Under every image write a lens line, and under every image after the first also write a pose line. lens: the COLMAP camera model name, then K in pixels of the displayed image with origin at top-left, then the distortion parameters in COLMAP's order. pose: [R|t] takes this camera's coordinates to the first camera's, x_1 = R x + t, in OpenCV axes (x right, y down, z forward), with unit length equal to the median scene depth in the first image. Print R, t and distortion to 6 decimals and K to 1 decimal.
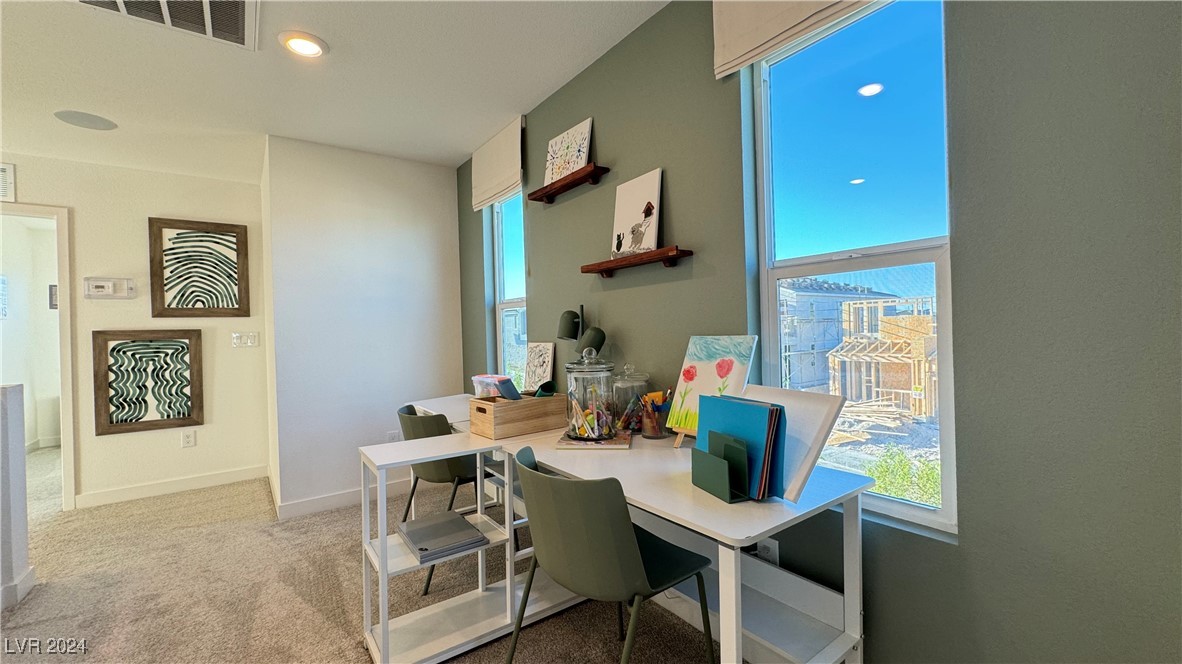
lens RADIAL K [[472.6, 0, 591.6], [0, 472.6, 331.5], [0, 0, 1]] dist [-0.003630, 0.000614]
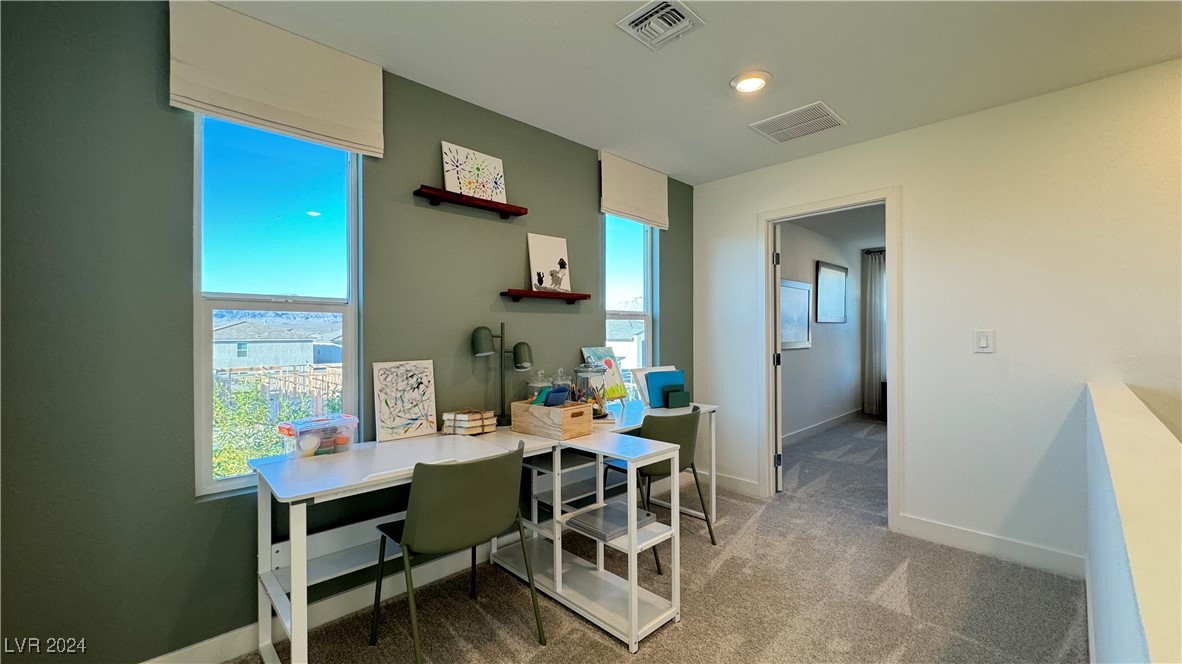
lens RADIAL K [[472.6, 0, 591.6], [0, 472.6, 331.5], [0, 0, 1]] dist [-0.003630, 0.000614]
pose [[-0.133694, 0.027102, 0.990652, -1.206180], [0.012824, 0.999590, -0.025616, -0.003789], [-0.990940, 0.009279, -0.133987, 0.980200]]
